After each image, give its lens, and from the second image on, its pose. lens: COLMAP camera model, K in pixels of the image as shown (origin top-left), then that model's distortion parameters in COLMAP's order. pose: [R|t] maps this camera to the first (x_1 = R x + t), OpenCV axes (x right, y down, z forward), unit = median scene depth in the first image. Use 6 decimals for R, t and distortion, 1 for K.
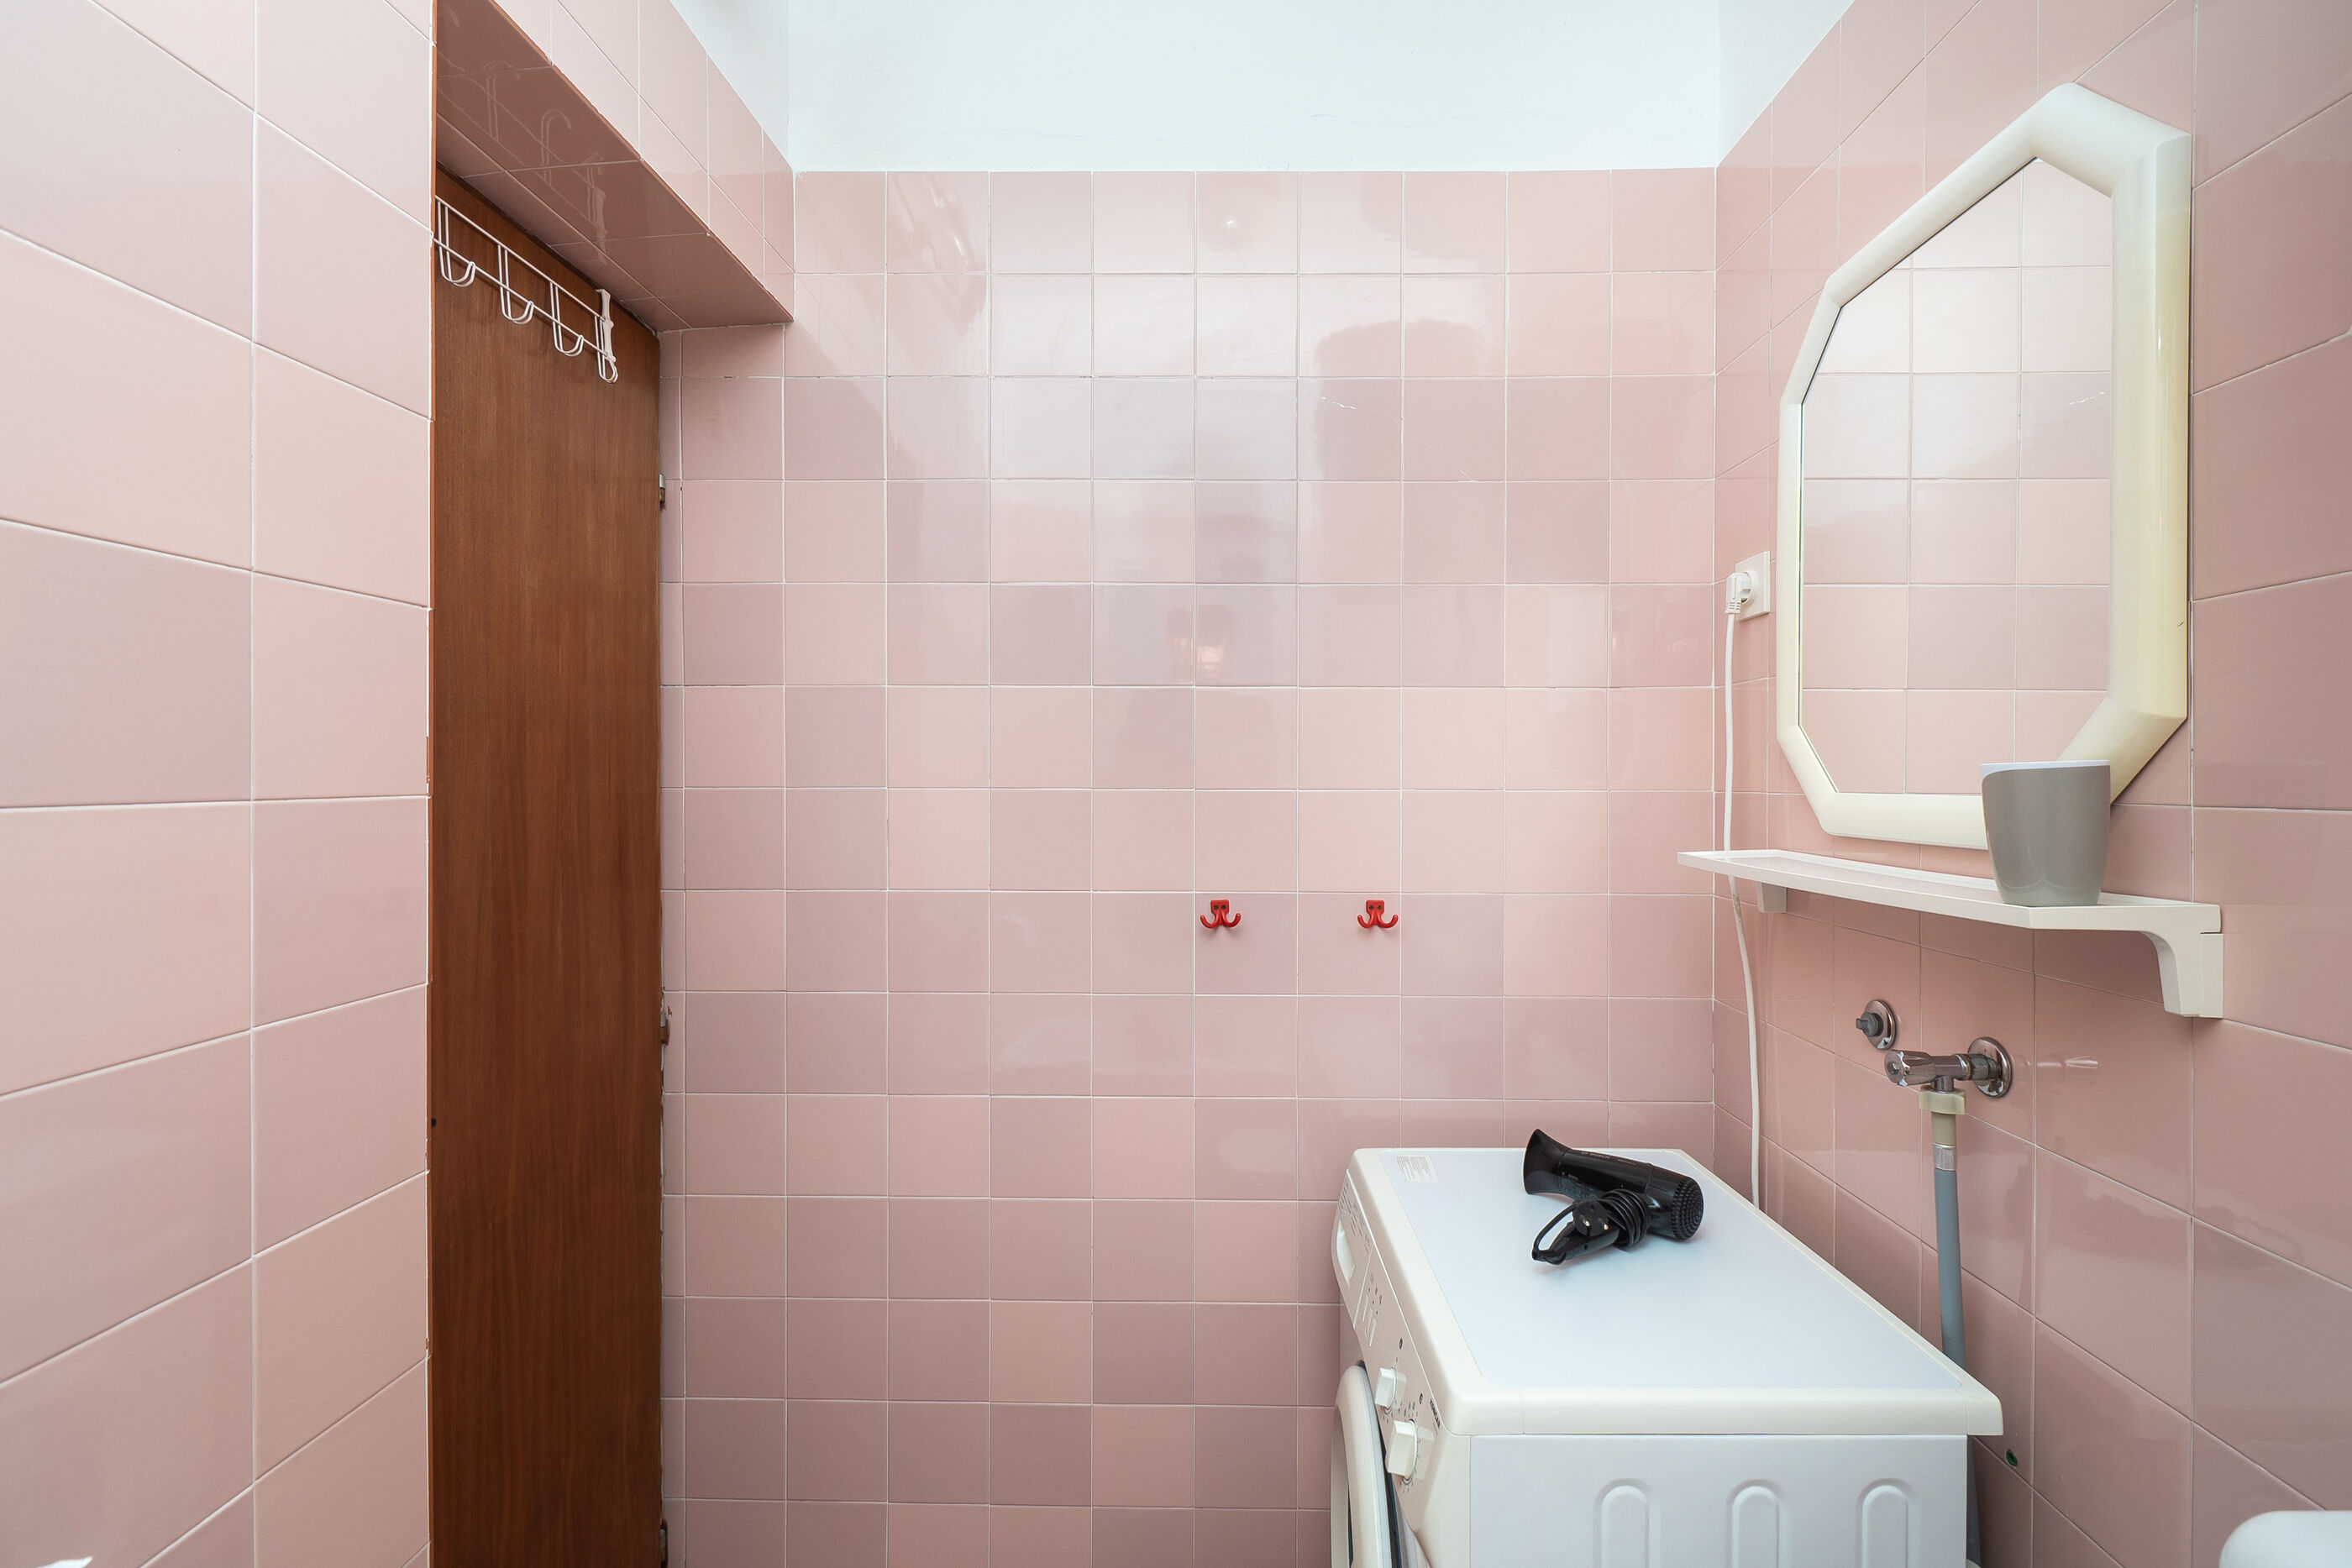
lens RADIAL K [[1059.0, 0, 1201.5], [0, 1059.0, 771.5], [0, 0, 1]] dist [0.002140, -0.000226]
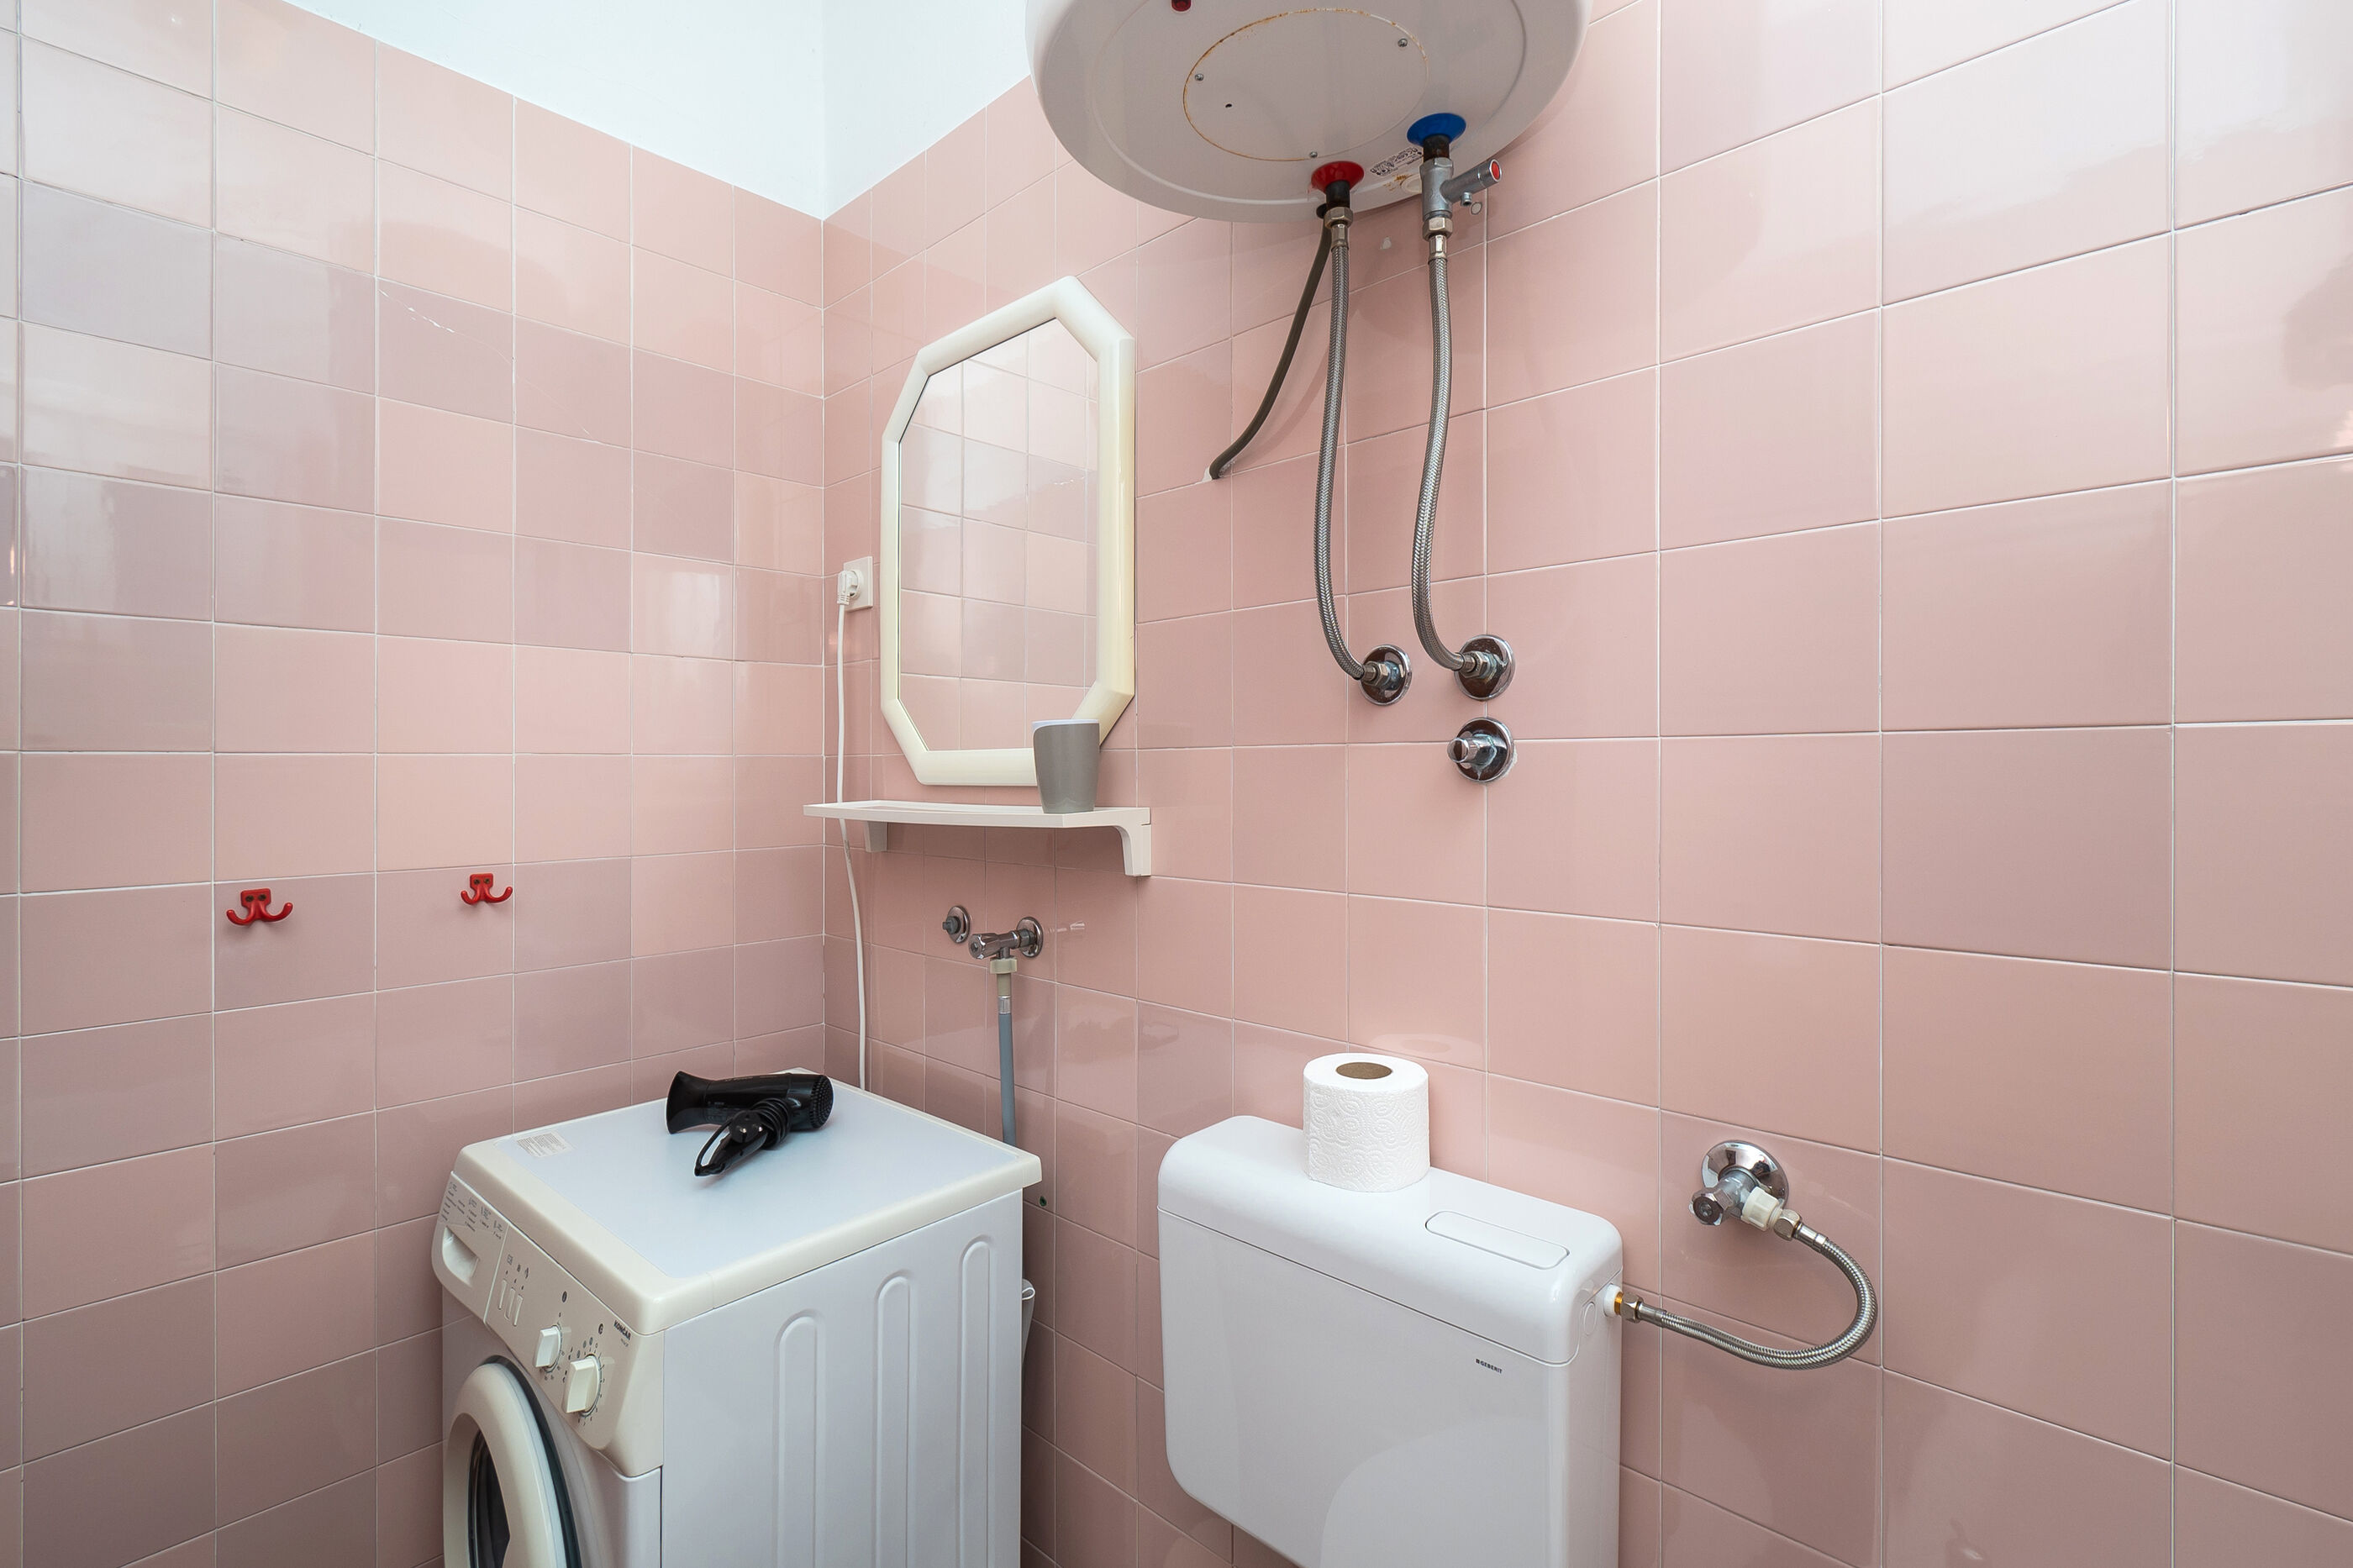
lens RADIAL K [[1059.5, 0, 1202.0], [0, 1059.5, 771.5], [0, 0, 1]] dist [0.002140, -0.000226]
pose [[0.655810, -0.007896, 0.754884, -0.151319], [0.004233, 0.999968, 0.006782, 0.036245], [-0.754914, -0.001252, 0.655823, -0.097199]]
